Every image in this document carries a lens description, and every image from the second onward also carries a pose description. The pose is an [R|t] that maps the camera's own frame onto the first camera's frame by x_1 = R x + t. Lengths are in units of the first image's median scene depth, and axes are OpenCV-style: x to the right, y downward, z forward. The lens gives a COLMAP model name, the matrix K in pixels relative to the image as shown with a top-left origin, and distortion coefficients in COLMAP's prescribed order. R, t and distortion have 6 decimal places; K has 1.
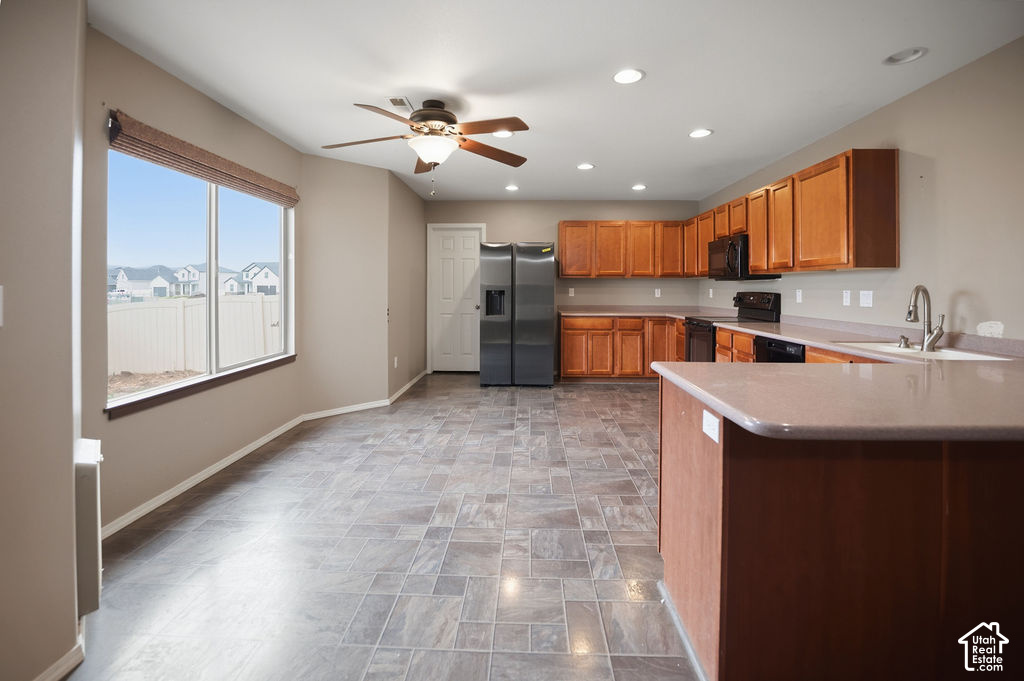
lens RADIAL K [[432.6, 0, 519.1], [0, 432.6, 283.5], [0, 0, 1]] dist [-0.024264, 0.001886]
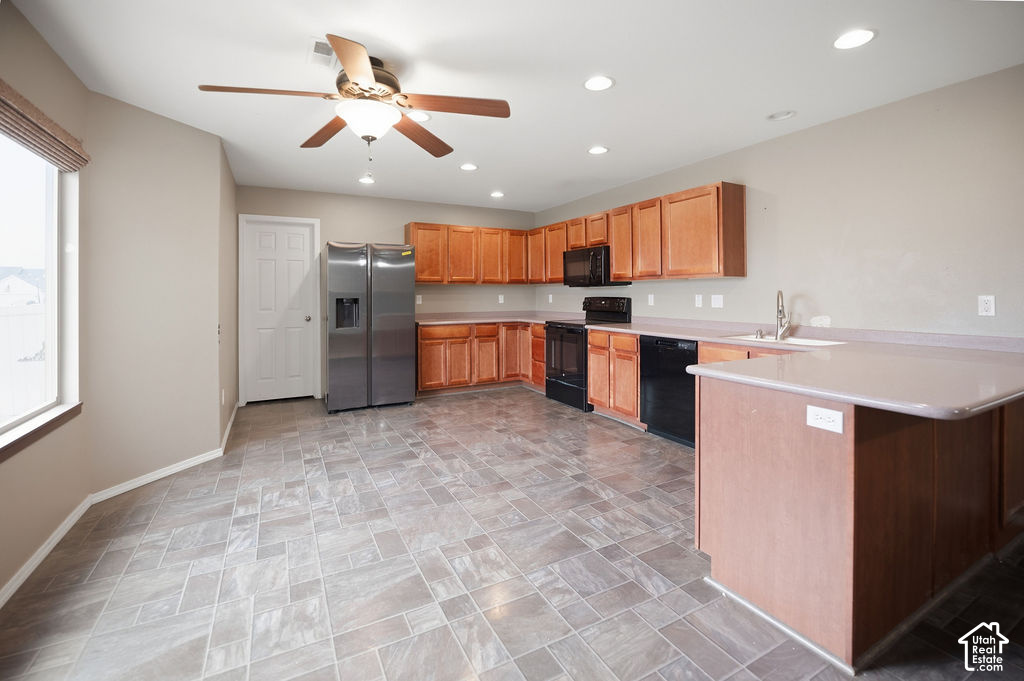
lens RADIAL K [[432.6, 0, 553.3], [0, 432.6, 288.5], [0, 0, 1]] dist [-0.024264, 0.001886]
pose [[0.873556, -0.001851, 0.486719, -0.250926], [0.003404, 0.999992, -0.002305, -0.000527], [-0.486711, 0.003670, 0.873555, 0.137402]]
